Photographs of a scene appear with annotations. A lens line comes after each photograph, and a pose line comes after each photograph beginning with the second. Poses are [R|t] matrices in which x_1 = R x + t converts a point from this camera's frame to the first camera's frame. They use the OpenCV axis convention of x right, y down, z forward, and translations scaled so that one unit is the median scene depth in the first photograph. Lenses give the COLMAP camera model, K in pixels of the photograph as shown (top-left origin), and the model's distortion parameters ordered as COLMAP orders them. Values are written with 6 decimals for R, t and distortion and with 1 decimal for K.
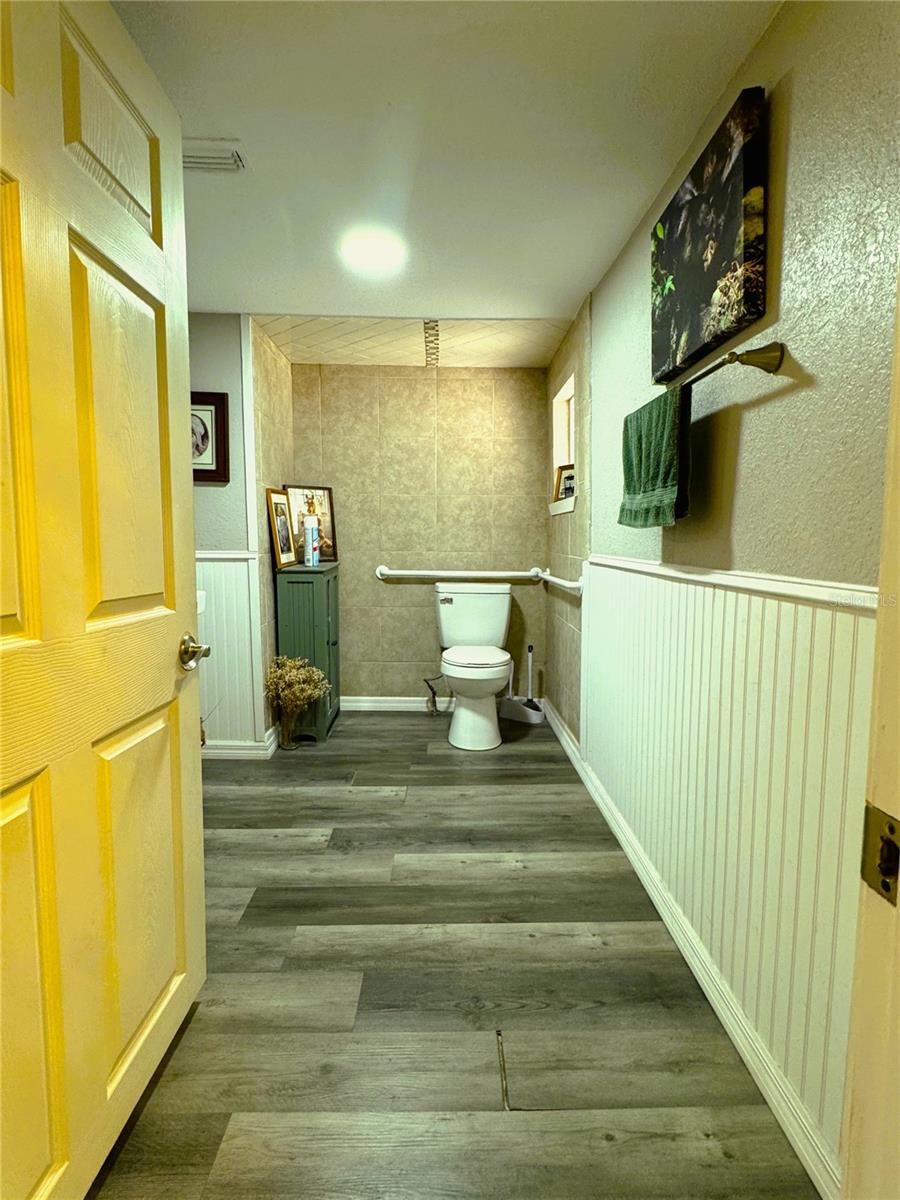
lens RADIAL K [[592.7, 0, 450.0], [0, 592.7, 600.0], [0, 0, 1]] dist [0.000876, -0.000161]
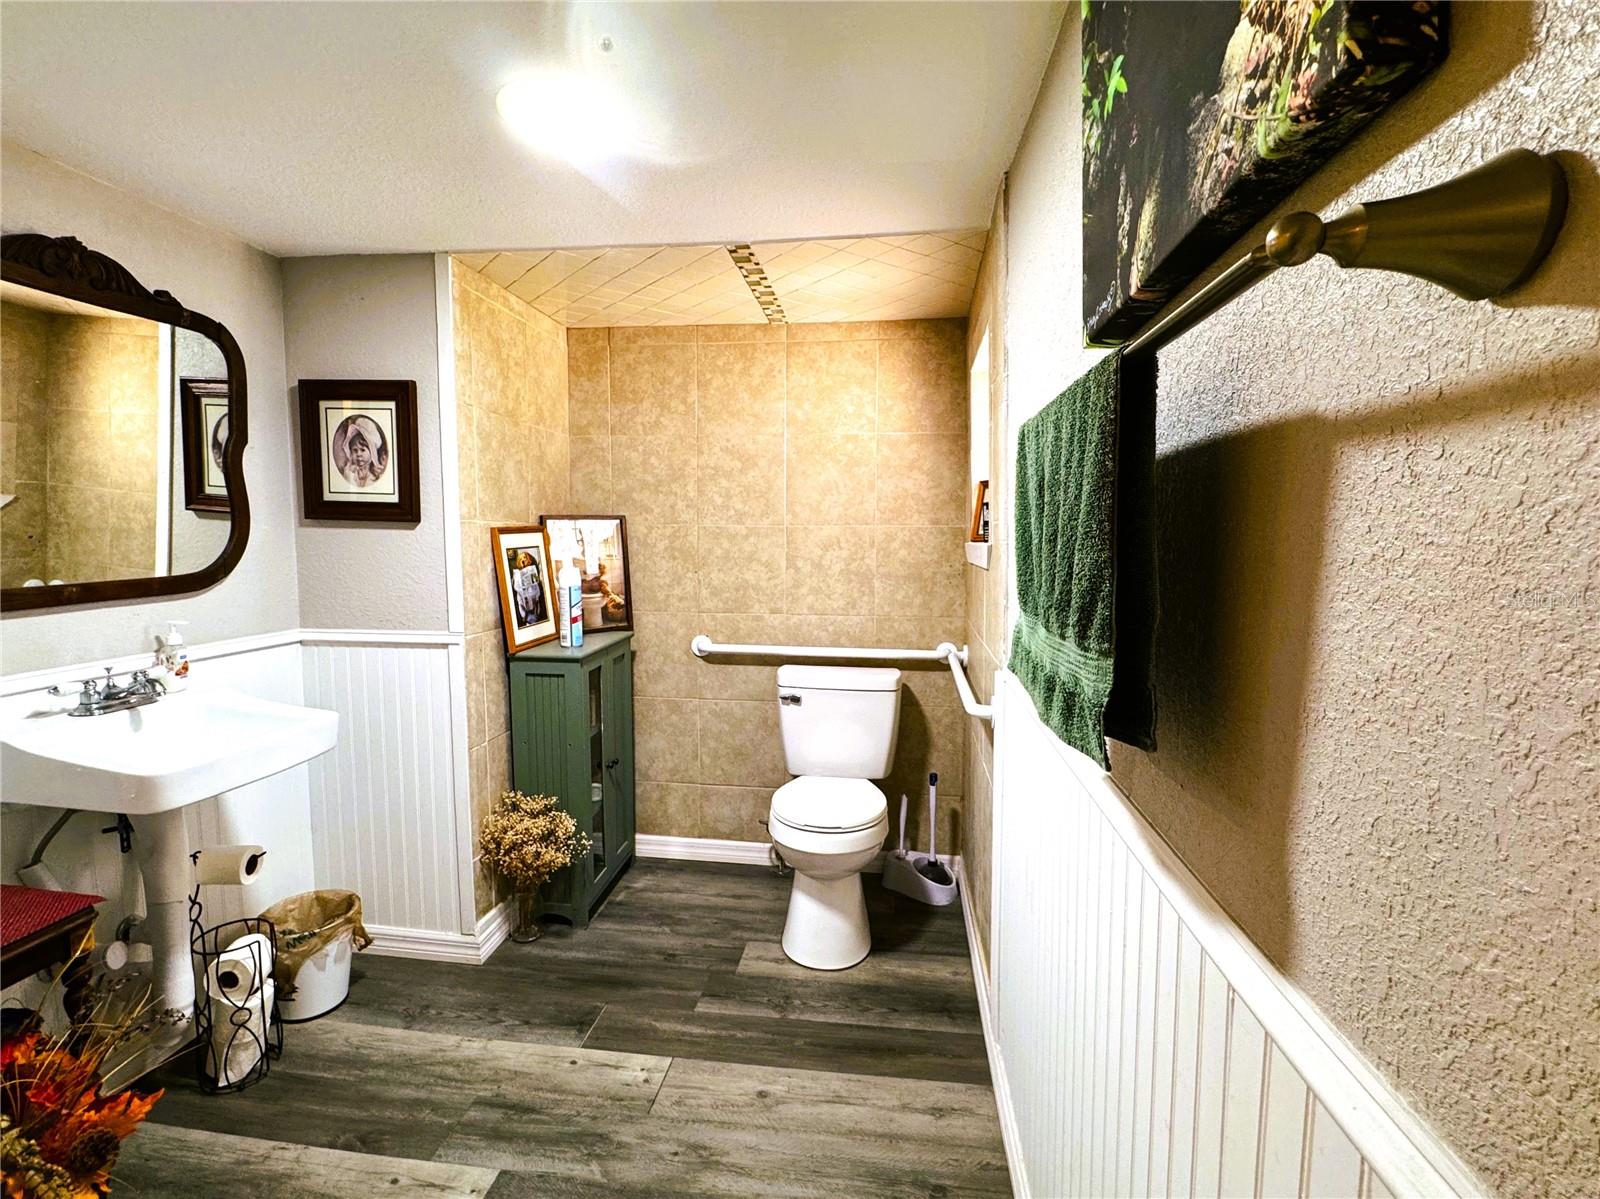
lens RADIAL K [[737.0, 0, 800.0], [0, 737.0, 599.5], [0, 0, 1]] dist [-0.000544, -0.000217]
pose [[0.988919, 0.012539, -0.147928, 0.114963], [-0.015008, 0.999766, -0.015585, -0.091402], [0.147698, 0.017632, 0.988875, 0.241426]]
